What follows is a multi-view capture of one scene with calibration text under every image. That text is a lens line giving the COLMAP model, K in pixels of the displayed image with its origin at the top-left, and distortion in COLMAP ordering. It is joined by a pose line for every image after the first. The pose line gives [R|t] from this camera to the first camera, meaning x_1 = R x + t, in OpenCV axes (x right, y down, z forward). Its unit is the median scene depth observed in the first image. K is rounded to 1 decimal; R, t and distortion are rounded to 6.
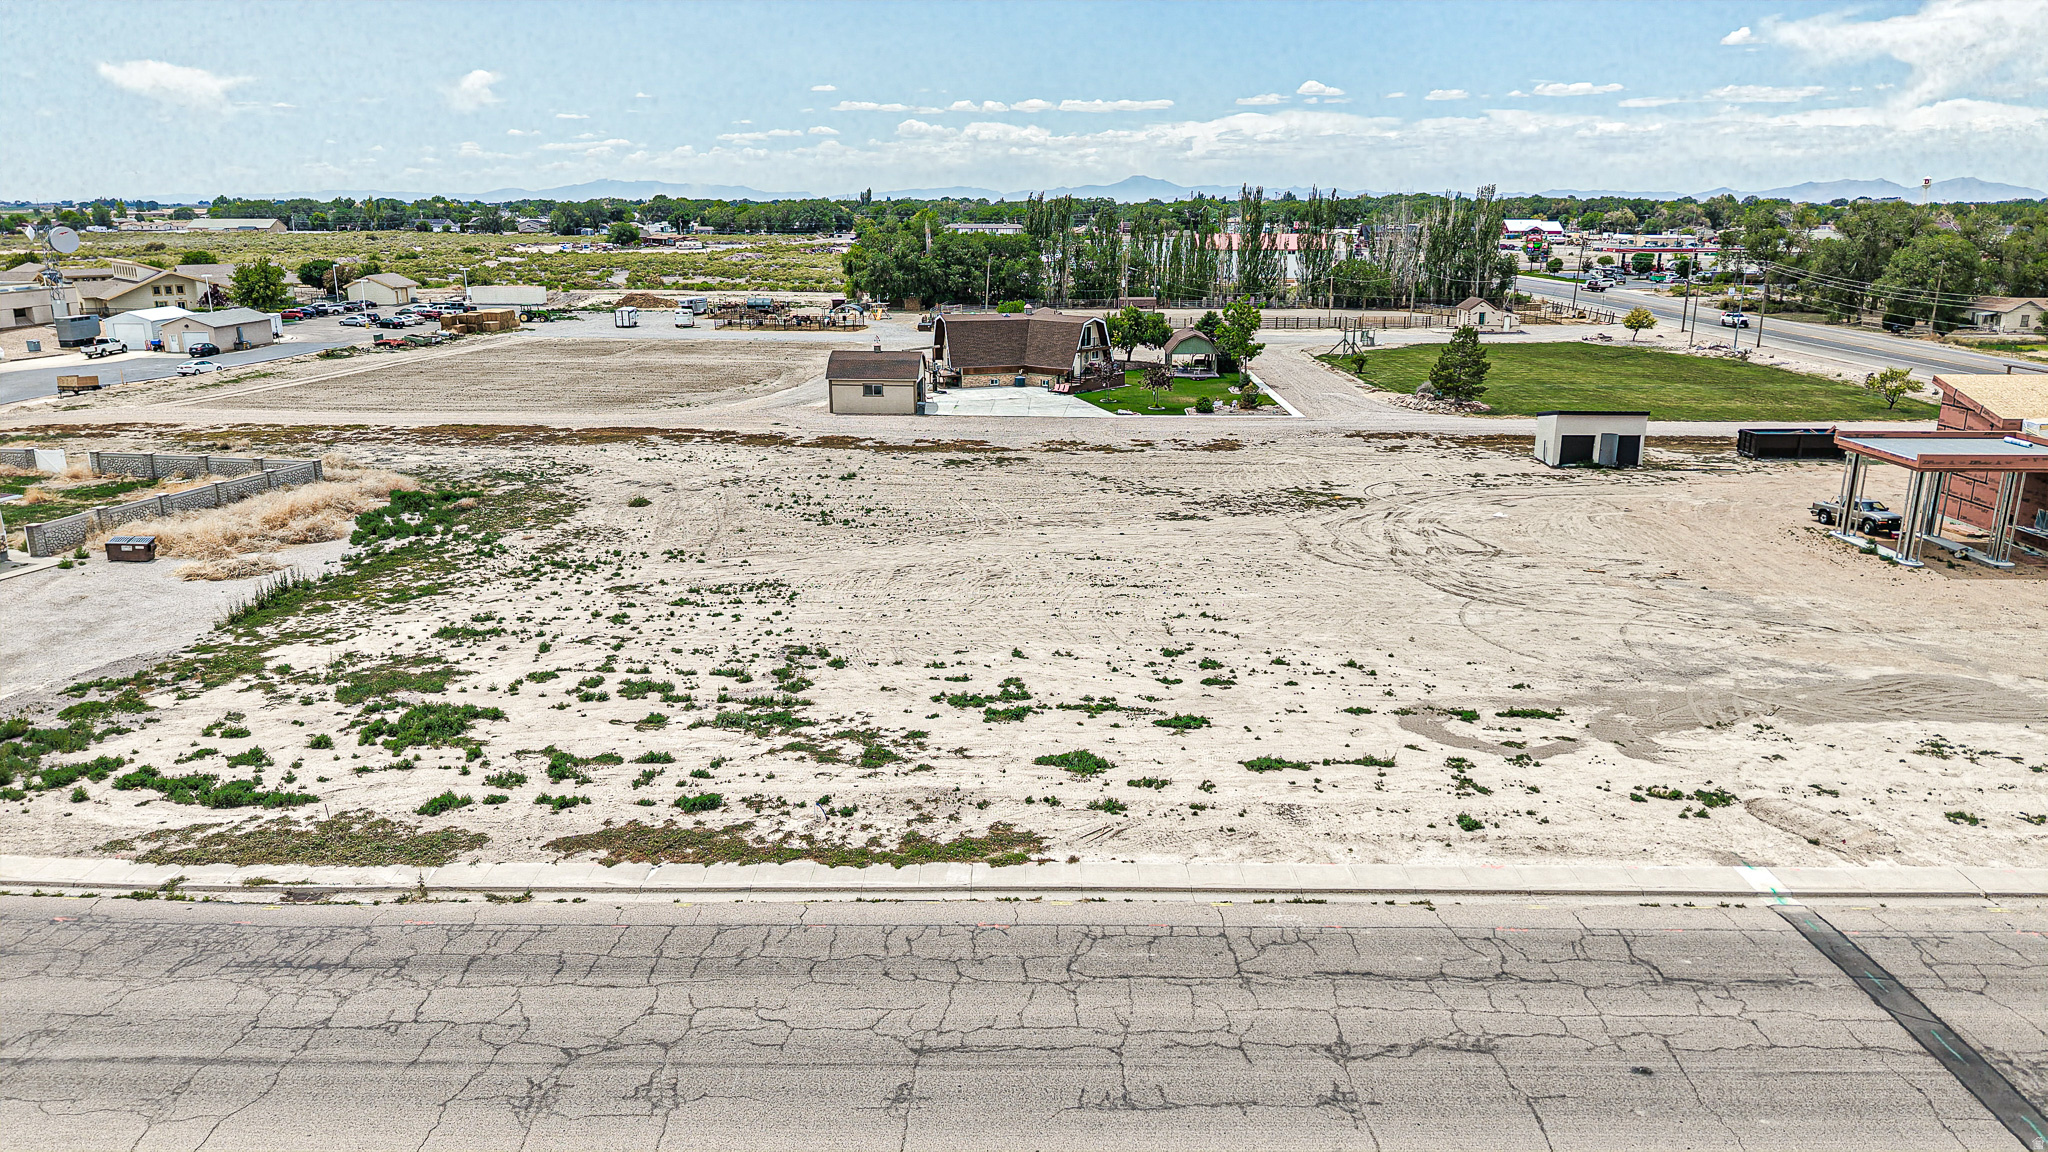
lens RADIAL K [[1369.3, 0, 1018.1], [0, 1369.3, 591.0], [0, 0, 1]] dist [0.035597, -0.042245]
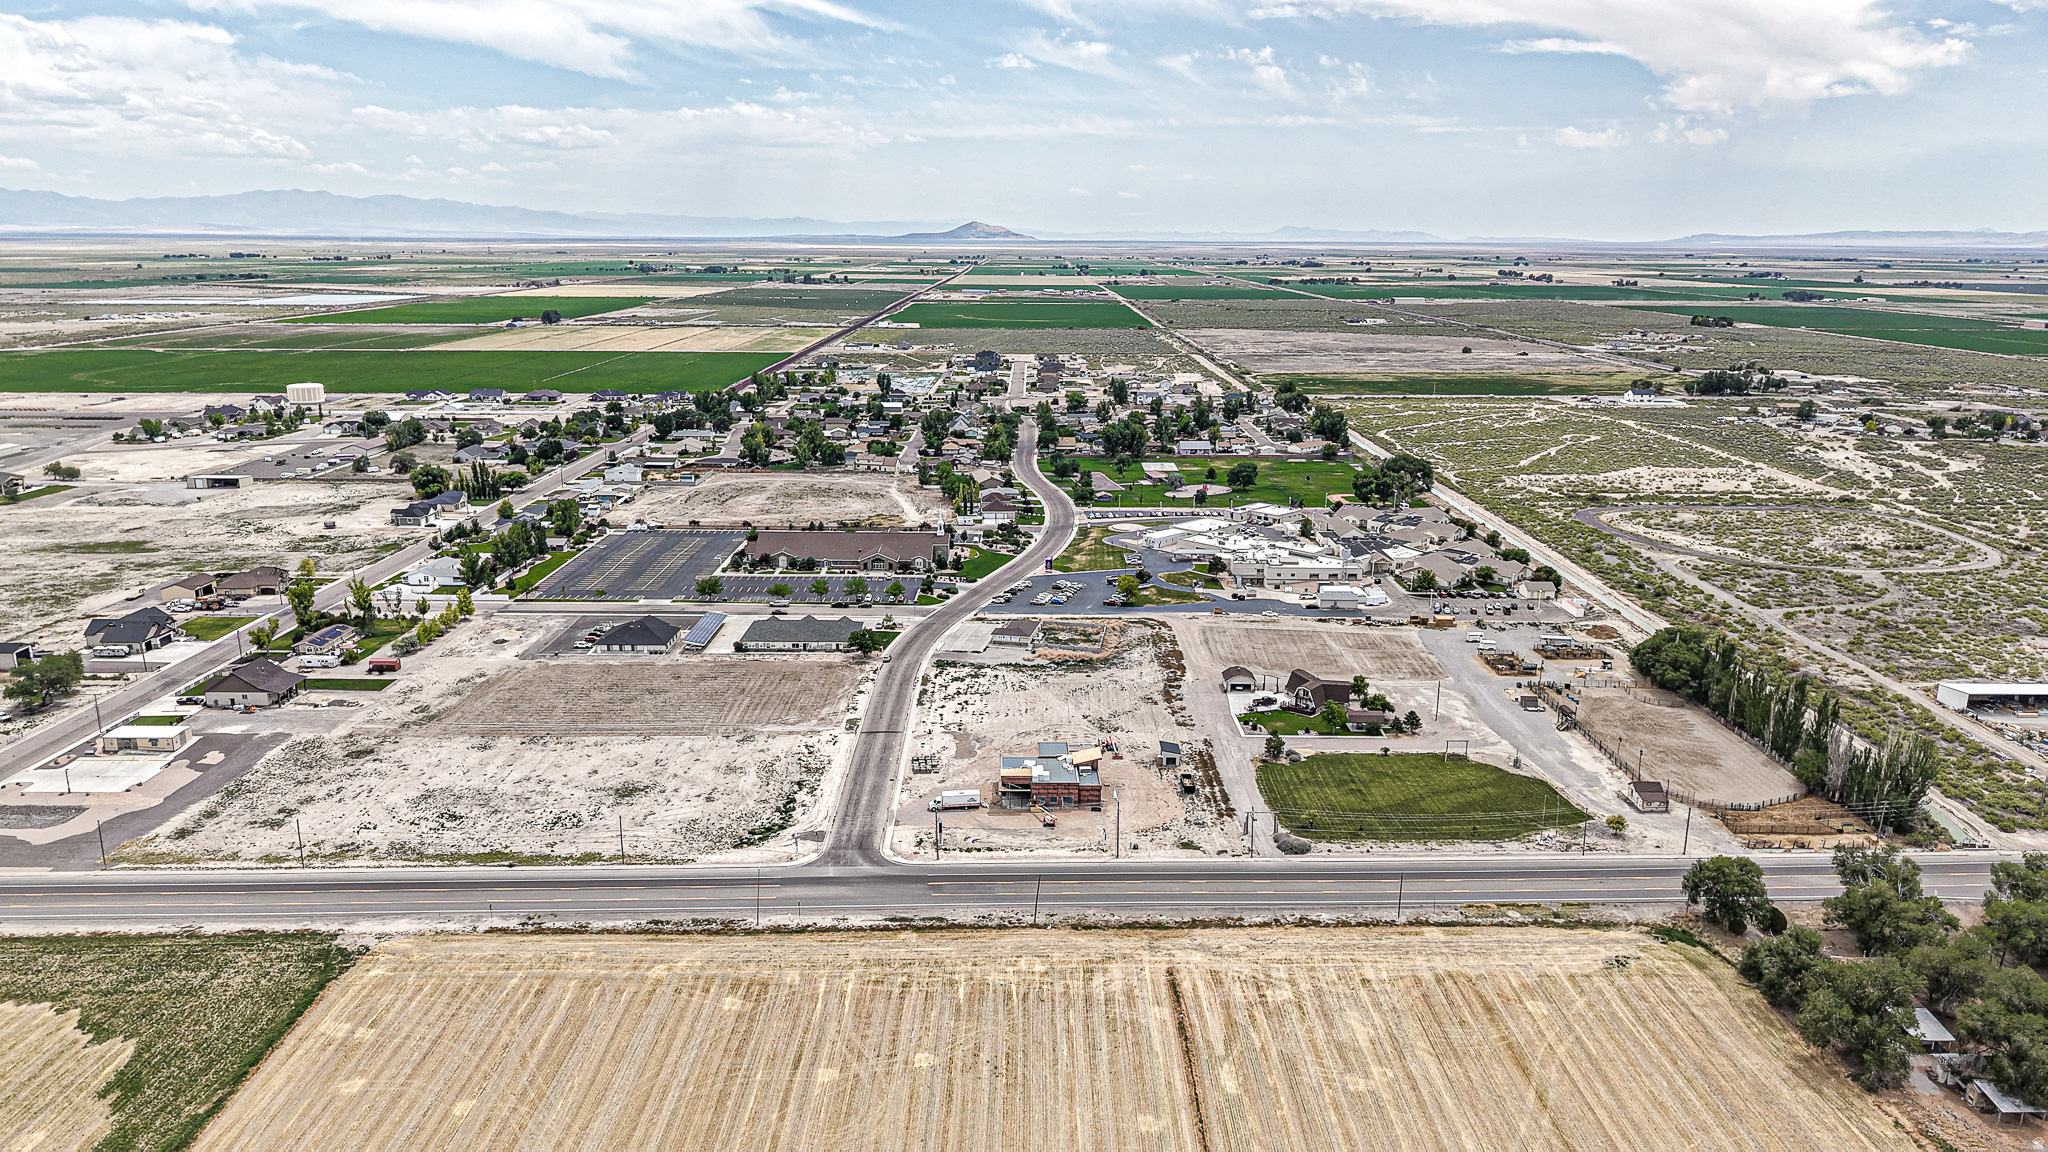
lens RADIAL K [[1369.3, 0, 1020.6], [0, 1369.3, 562.2], [0, 0, 1]] dist [0.035597, -0.042245]
pose [[0.025973, 0.232129, -0.972338, 7.345960], [-0.274565, 0.936916, 0.216338, -2.426686], [0.961218, 0.261351, 0.088069, 0.495720]]
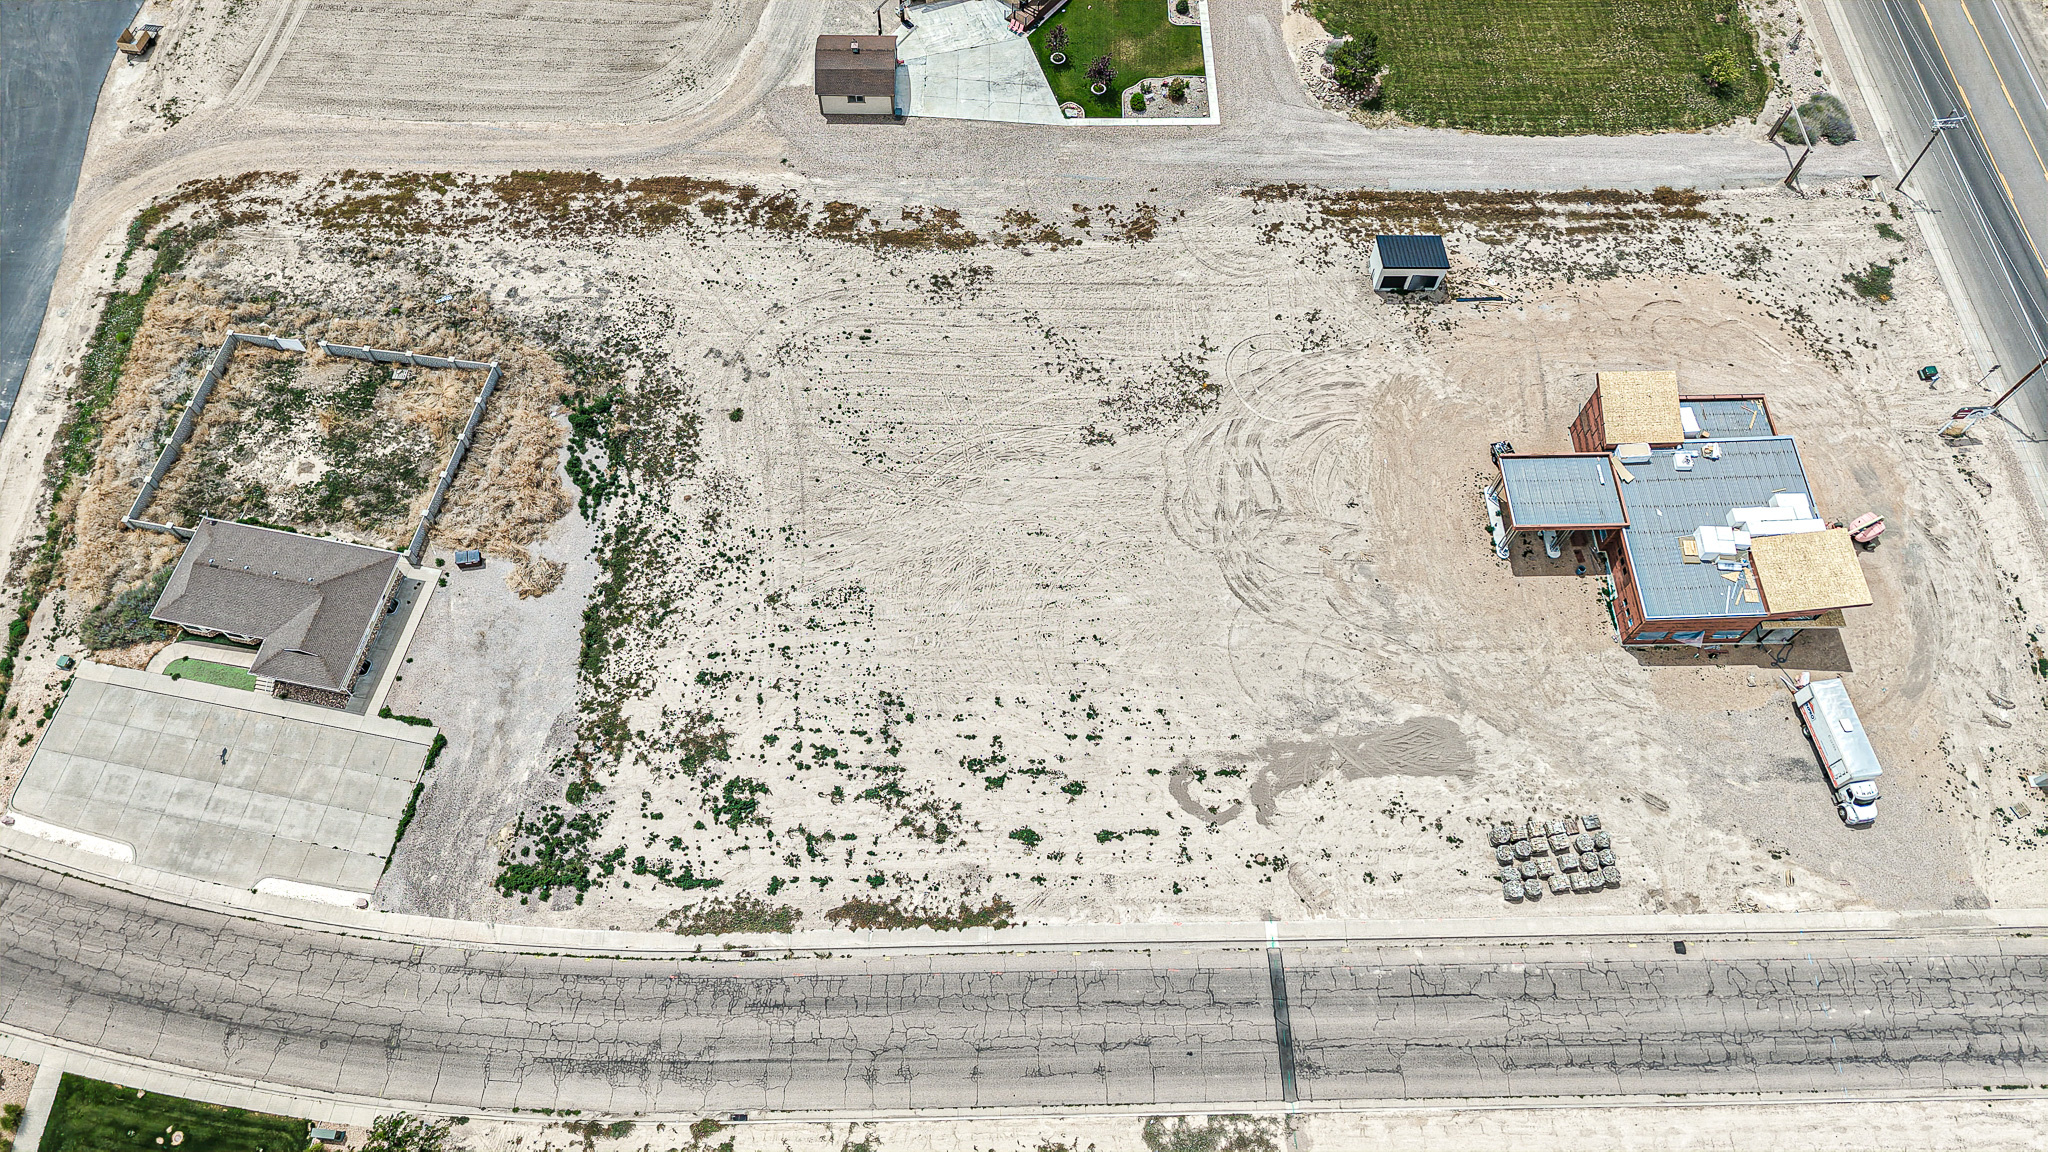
lens RADIAL K [[1369.3, 0, 1028.7], [0, 1369.3, 576.2], [0, 0, 1]] dist [0.035597, -0.042245]
pose [[0.999279, -0.026538, 0.027169, -0.005853], [-0.001928, 0.678986, 0.734149, -1.867746], [-0.037930, -0.733671, 0.678445, -0.276767]]
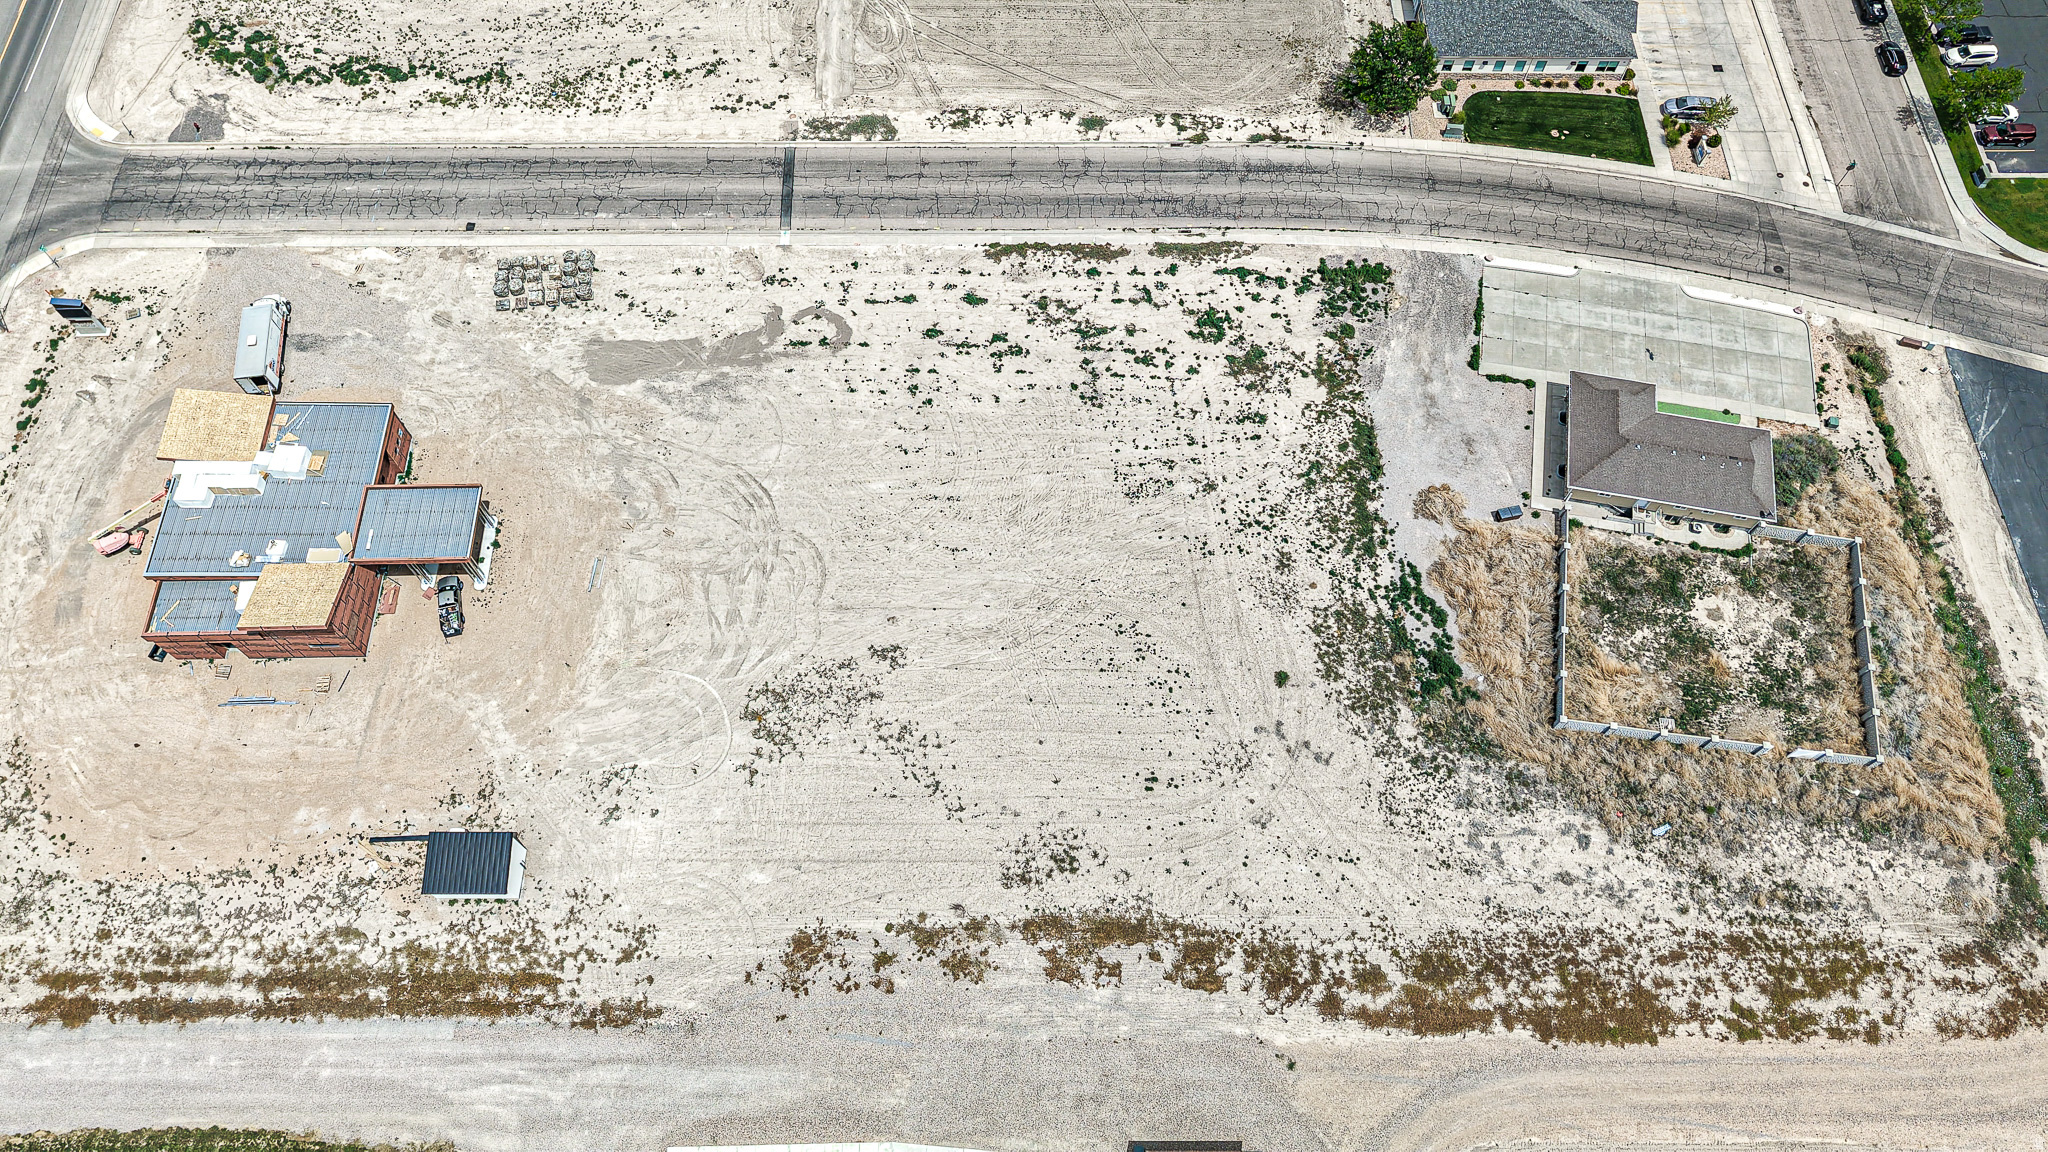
lens RADIAL K [[1369.3, 0, 1029.3], [0, 1369.3, 573.6], [0, 0, 1]] dist [0.035597, -0.042245]
pose [[-0.999352, 0.025181, -0.025713, 0.012783], [-0.020164, 0.200036, 0.979581, -2.534450], [0.029811, 0.979465, -0.199399, 2.084025]]
